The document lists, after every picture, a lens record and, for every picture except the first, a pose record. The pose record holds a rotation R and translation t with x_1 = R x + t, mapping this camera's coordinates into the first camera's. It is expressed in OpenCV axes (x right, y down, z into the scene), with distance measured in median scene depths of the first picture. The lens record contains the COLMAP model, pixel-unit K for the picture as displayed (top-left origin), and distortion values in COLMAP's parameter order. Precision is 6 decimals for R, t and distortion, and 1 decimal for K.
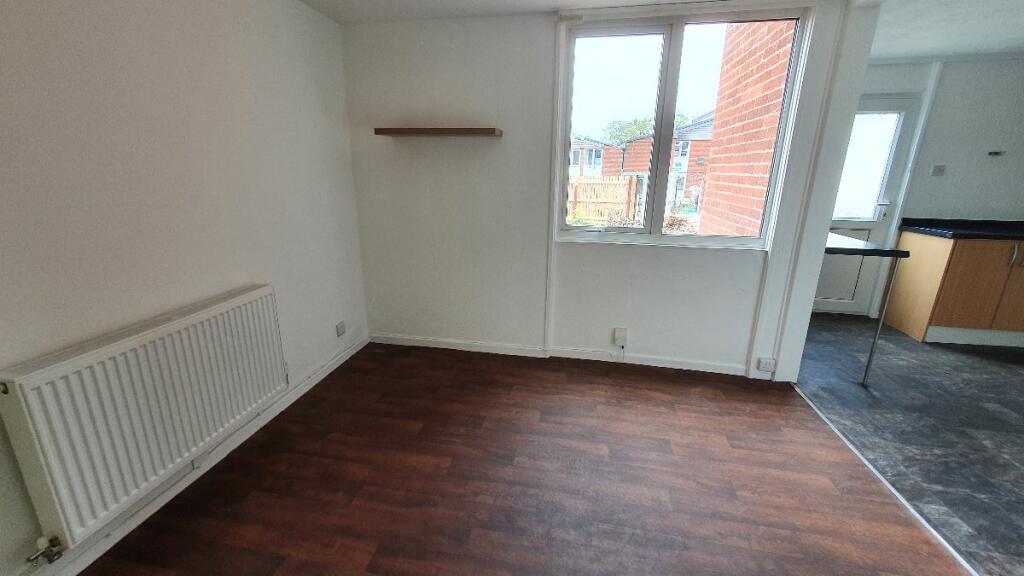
lens RADIAL K [[405.7, 0, 508.8], [0, 405.7, 281.2], [0, 0, 1]] dist [0.001134, -0.000366]
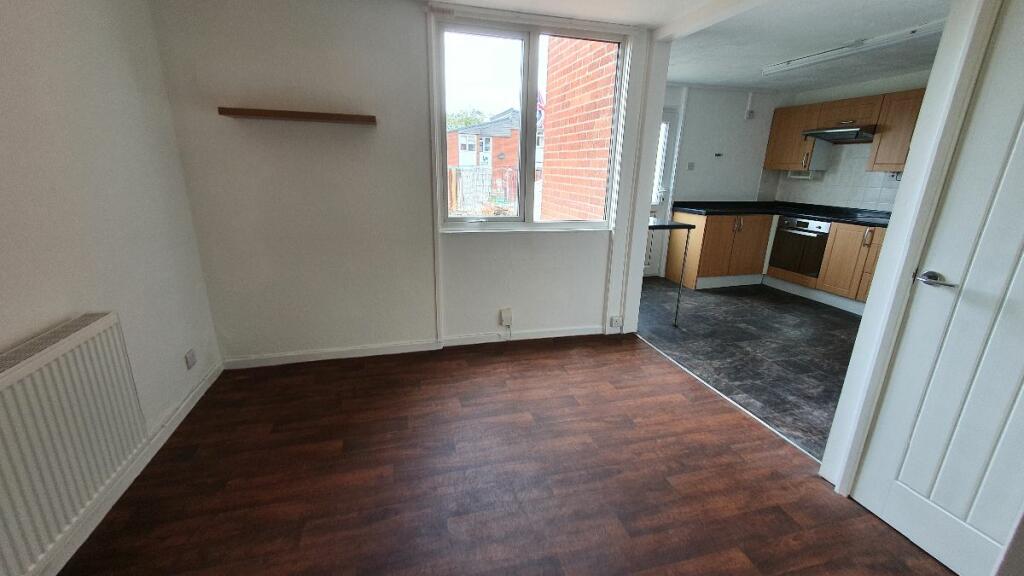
lens RADIAL K [[404.7, 0, 505.5], [0, 404.7, 284.7], [0, 0, 1]] dist [0.000851, -0.000109]
pose [[0.899929, -0.113229, 0.421078, -0.197290], [0.102668, 0.993569, 0.047751, -0.001928], [-0.423776, 0.000258, 0.905767, 0.018148]]
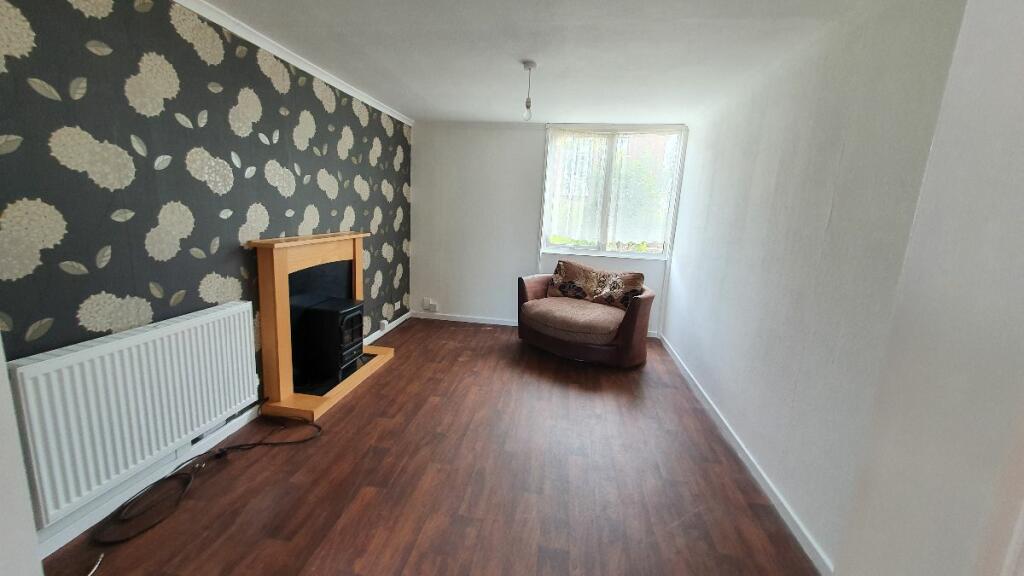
lens RADIAL K [[404.7, 0, 505.5], [0, 404.7, 284.7], [0, 0, 1]] dist [0.000851, -0.000109]
pose [[-0.034631, -0.202413, 0.978688, -0.594640], [0.207388, 0.956503, 0.205163, -0.243487], [-0.977646, 0.210073, 0.008853, 0.860836]]
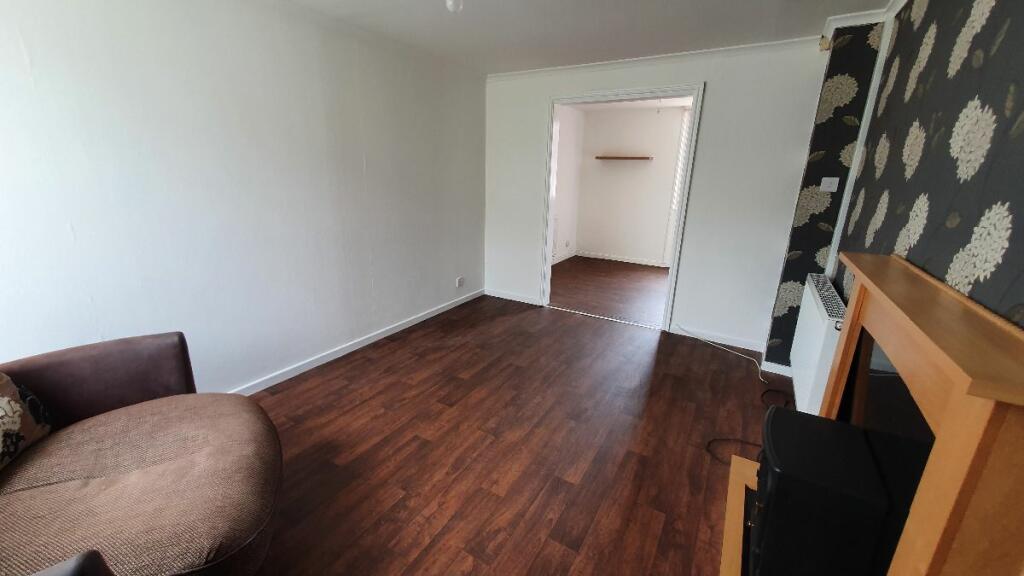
lens RADIAL K [[404.7, 0, 505.5], [0, 404.7, 284.7], [0, 0, 1]] dist [0.000851, -0.000109]
pose [[-0.349267, 0.235988, -0.906820, 1.066112], [-0.268653, 0.901918, 0.338186, -0.278318], [0.897685, 0.361737, -0.251611, 1.078141]]
